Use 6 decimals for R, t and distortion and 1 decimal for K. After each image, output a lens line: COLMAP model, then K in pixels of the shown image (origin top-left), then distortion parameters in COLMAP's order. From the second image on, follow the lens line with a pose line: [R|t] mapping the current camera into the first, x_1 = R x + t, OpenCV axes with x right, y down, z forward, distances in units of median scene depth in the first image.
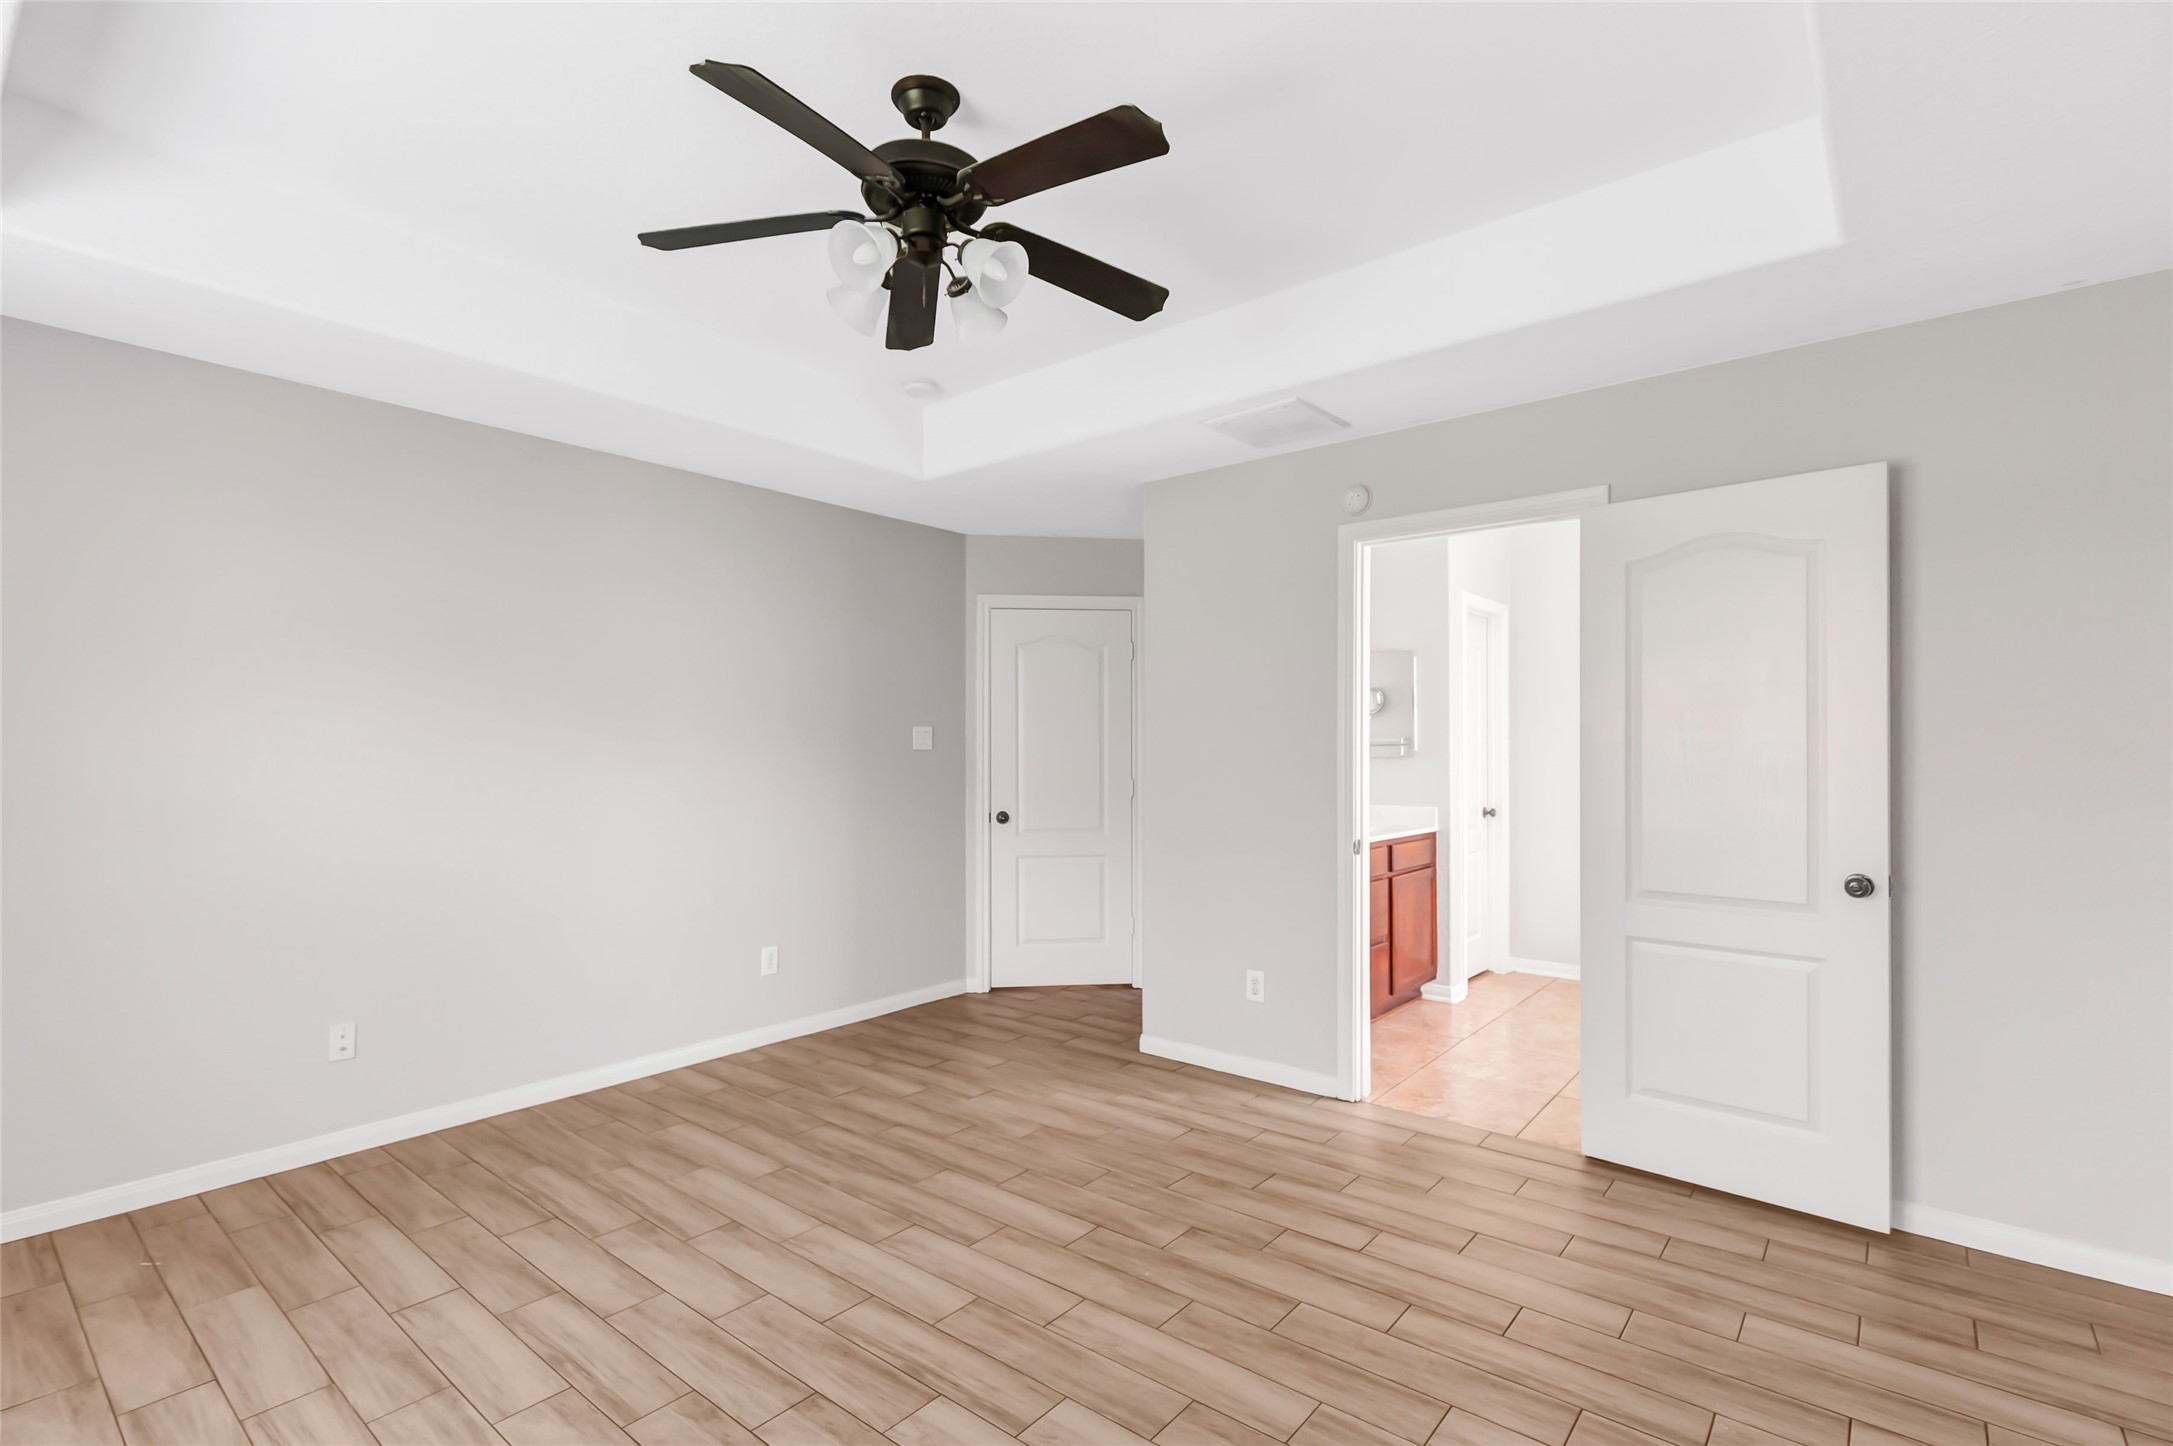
lens RADIAL K [[987.3, 0, 1086.4], [0, 987.3, 728.0], [0, 0, 1]] dist [0.001277, 0.000076]
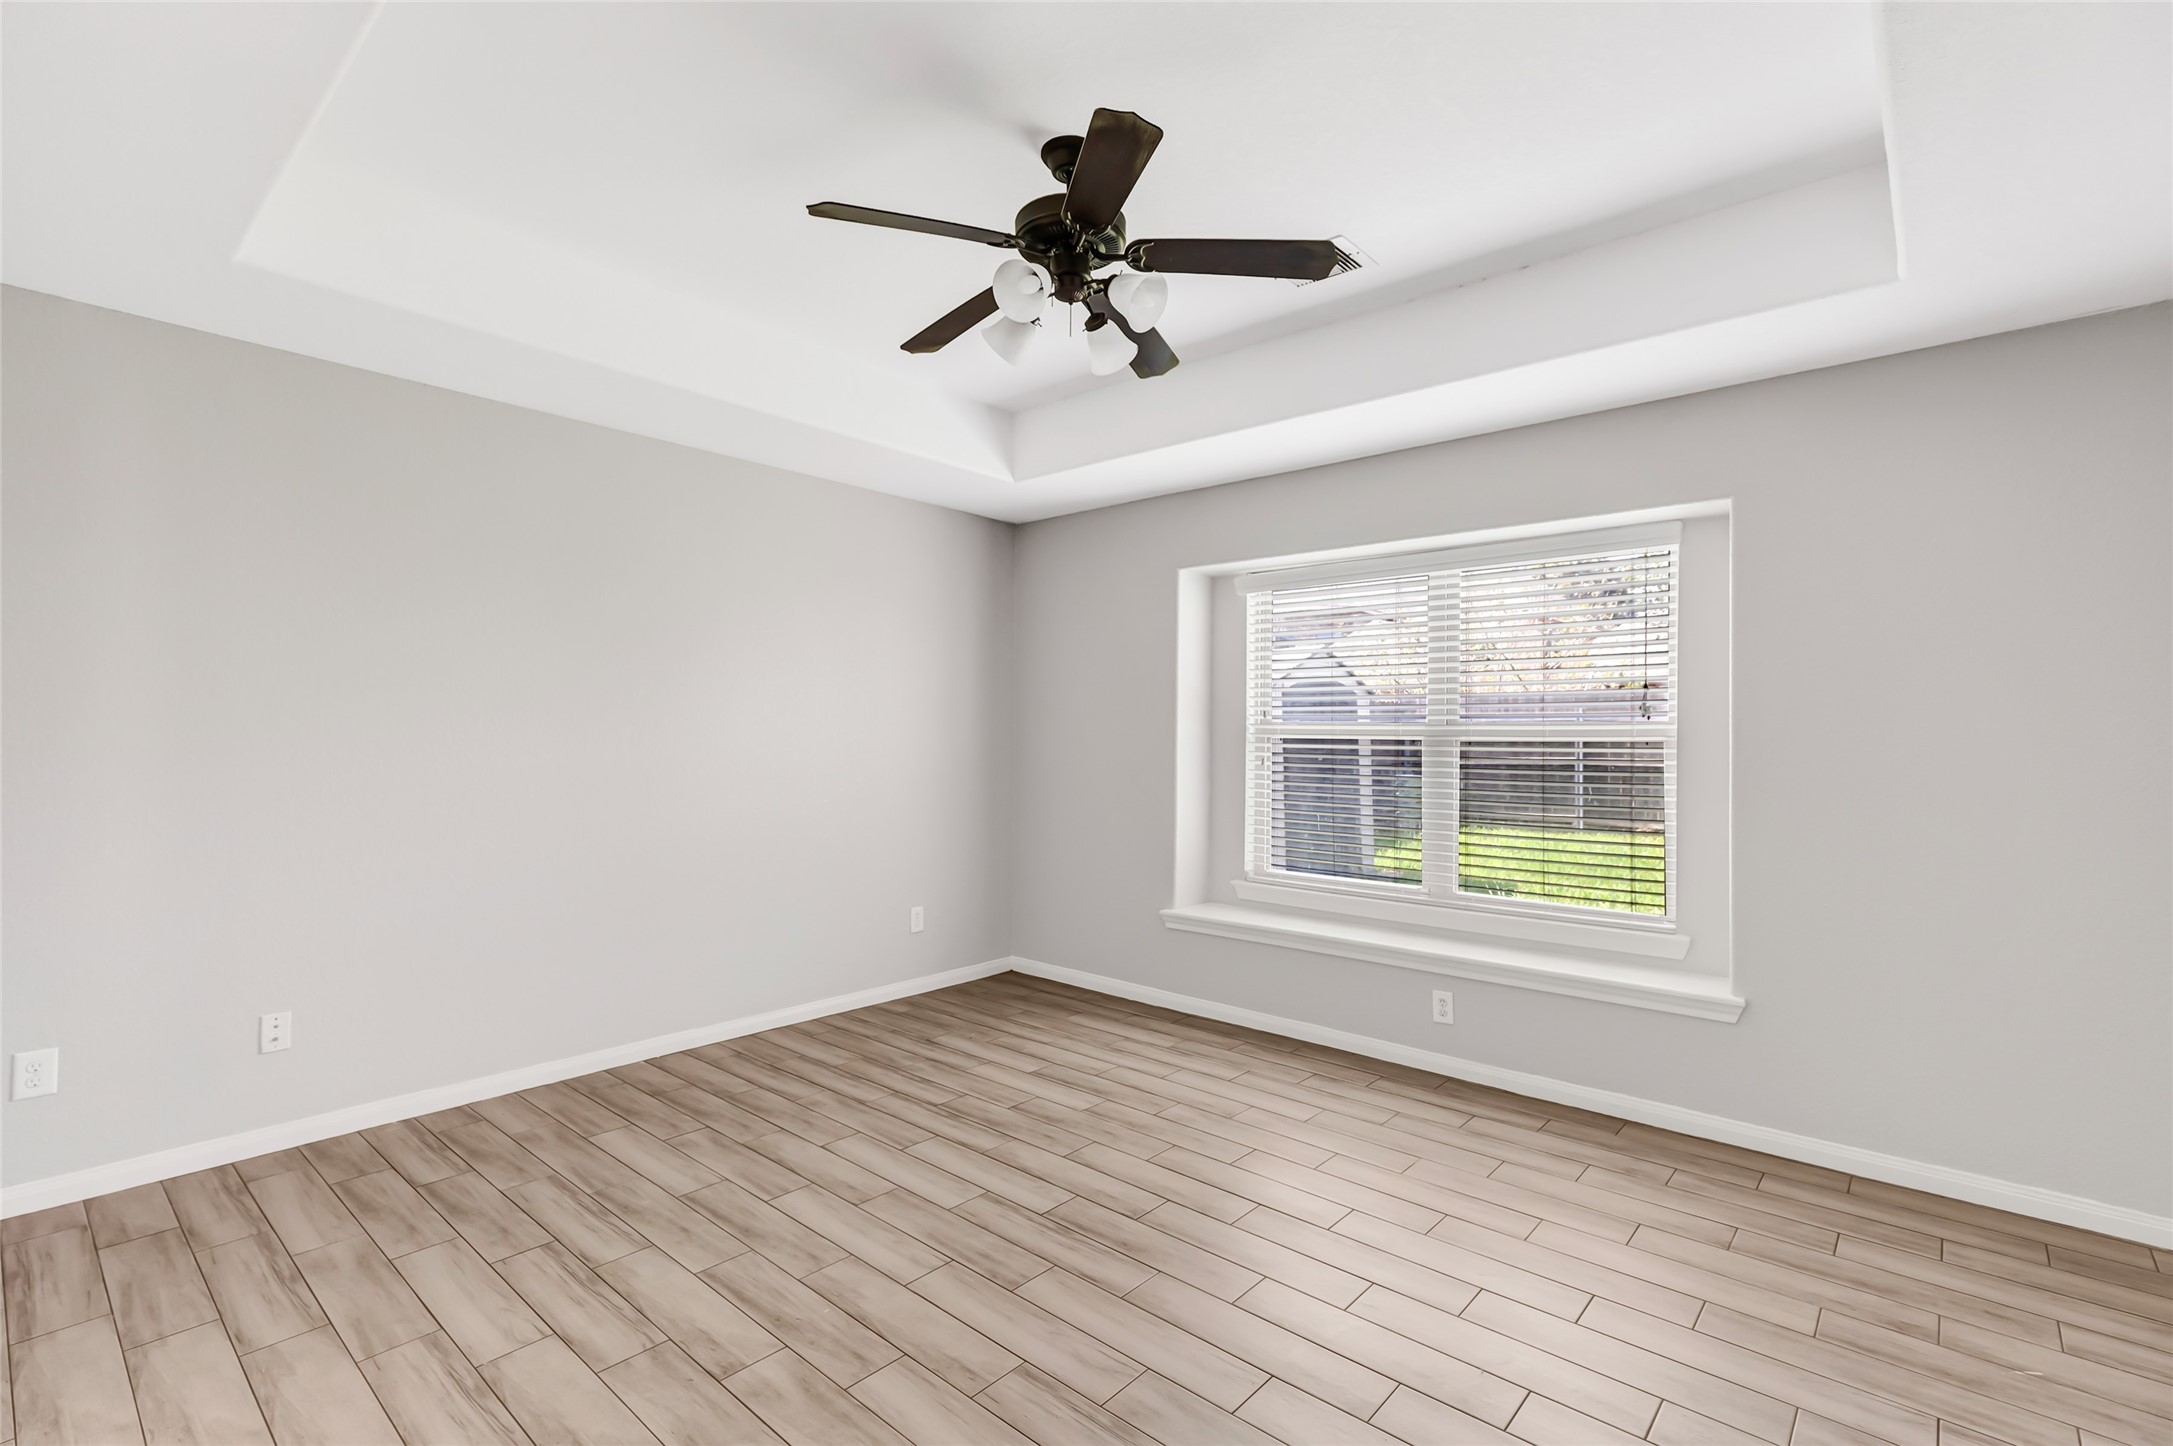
lens RADIAL K [[987.3, 0, 1086.3], [0, 987.3, 726.8], [0, 0, 1]] dist [0.001277, 0.000076]
pose [[-0.999332, -0.007915, 0.035671, -0.224435], [-0.008699, 0.999723, -0.021865, 0.039946], [-0.035488, -0.022161, -0.999124, 2.094540]]
